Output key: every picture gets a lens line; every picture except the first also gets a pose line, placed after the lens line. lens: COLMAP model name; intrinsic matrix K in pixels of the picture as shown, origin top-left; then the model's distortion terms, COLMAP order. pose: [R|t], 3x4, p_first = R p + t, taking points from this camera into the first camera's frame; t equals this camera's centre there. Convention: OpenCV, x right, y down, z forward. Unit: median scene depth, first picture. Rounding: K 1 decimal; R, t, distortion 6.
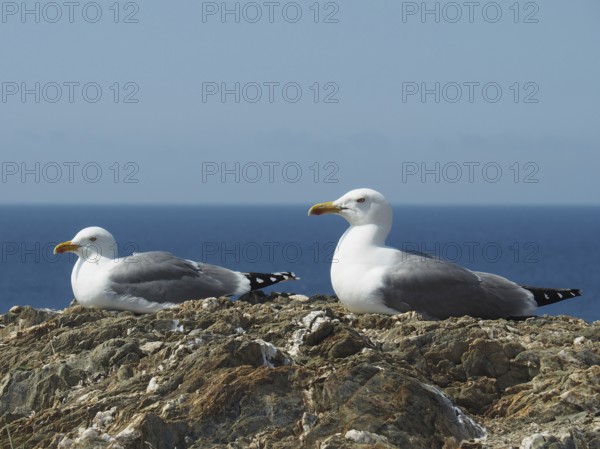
lens RADIAL K [[233.1, 0, 300.0], [0, 233.1, 224.5], [0, 0, 1]] dist [-0.000344, -0.000074]
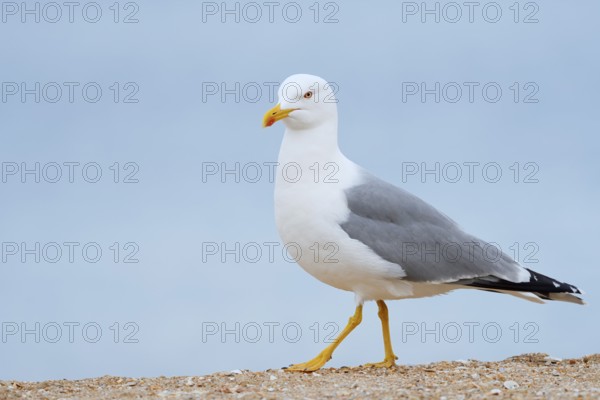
lens RADIAL K [[233.1, 0, 300.0], [0, 233.1, 235.5], [0, 0, 1]] dist [0.000150, -0.000070]
pose [[1.000000, 0.000053, 0.000172, -0.000190], [-0.000053, 1.000000, -0.000850, -0.981708], [-0.000172, 0.000850, 1.000000, -0.001331]]
